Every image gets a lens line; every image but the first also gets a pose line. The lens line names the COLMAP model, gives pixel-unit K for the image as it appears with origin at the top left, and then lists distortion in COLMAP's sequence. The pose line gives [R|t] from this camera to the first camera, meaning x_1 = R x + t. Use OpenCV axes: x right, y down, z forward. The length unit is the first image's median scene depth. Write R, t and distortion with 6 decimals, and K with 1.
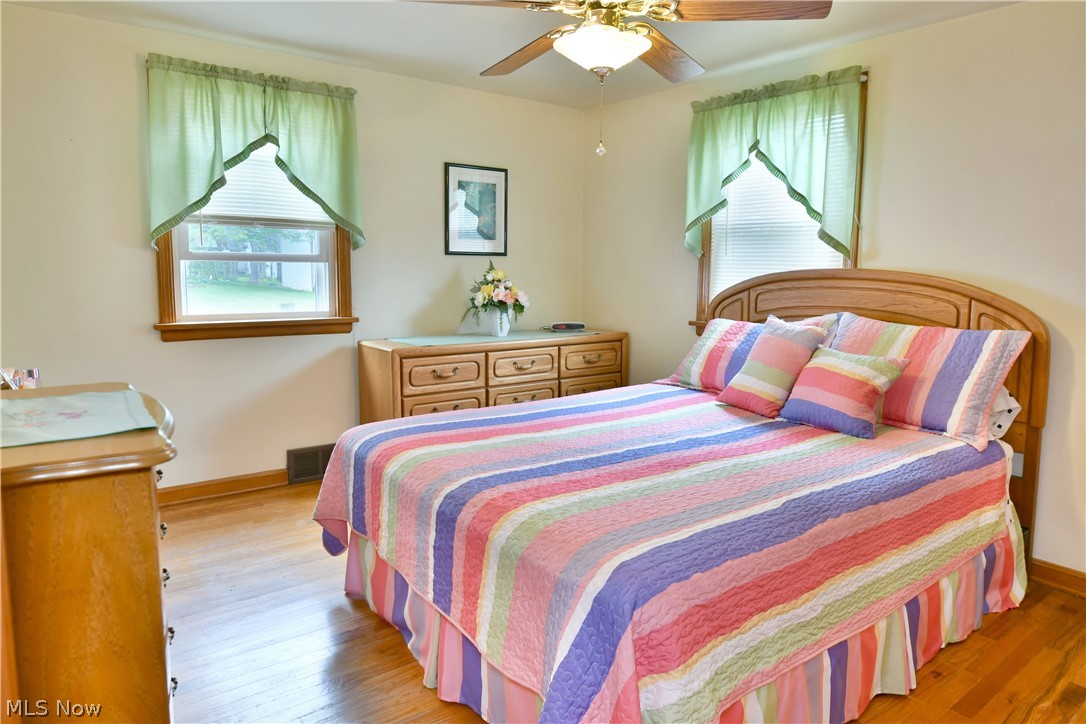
lens RADIAL K [[673.2, 0, 563.1], [0, 673.2, 316.1], [0, 0, 1]] dist [-0.022374, -0.001753]
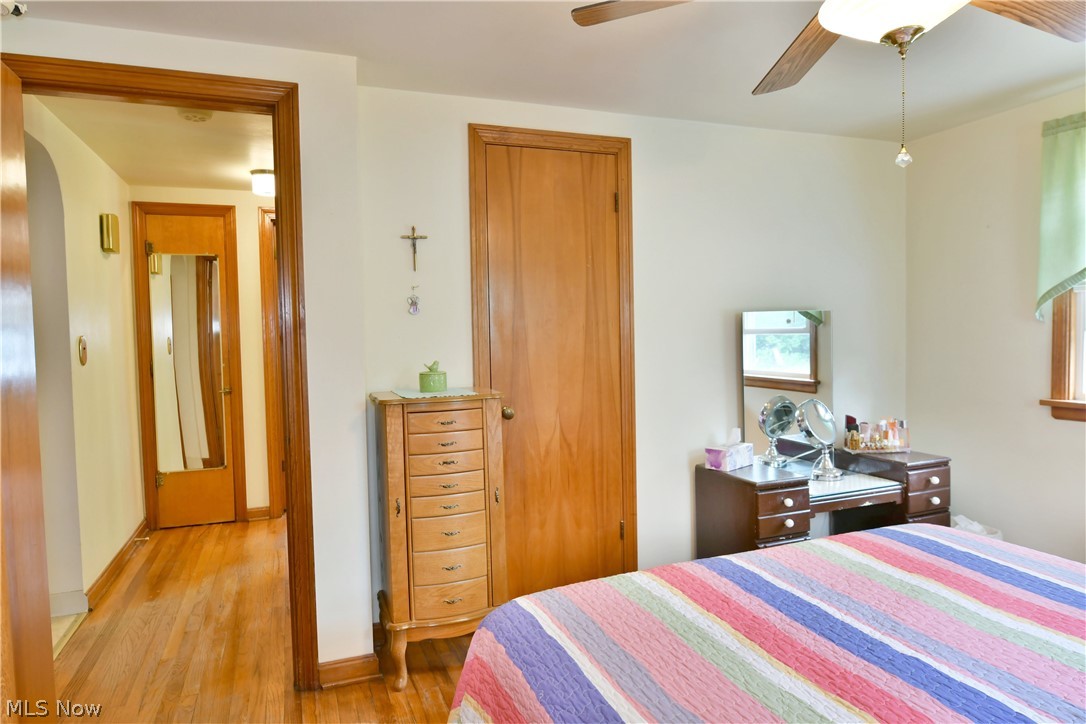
lens RADIAL K [[673.3, 0, 545.6], [0, 673.3, 355.7], [0, 0, 1]] dist [-0.013022, -0.004106]
pose [[-0.271268, 0.025737, -0.962160, 0.660339], [-0.068308, 0.996607, 0.045916, -0.059177], [0.960077, 0.078179, -0.268590, 0.751577]]
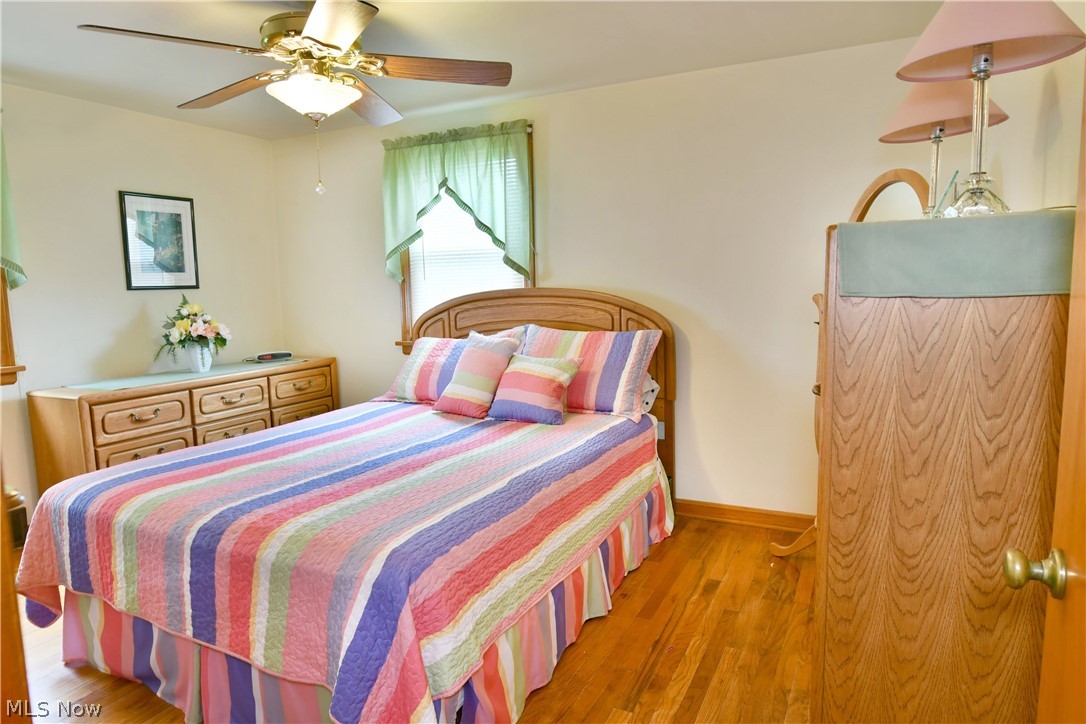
lens RADIAL K [[648.8, 0, 542.9], [0, 648.8, 325.9], [0, 0, 1]] dist [-0.033653, -0.001379]
pose [[0.900854, -0.064768, 0.429264, -0.075864], [0.071780, 0.997420, -0.000146, -0.001410], [-0.428147, 0.030944, 0.903179, -0.078652]]
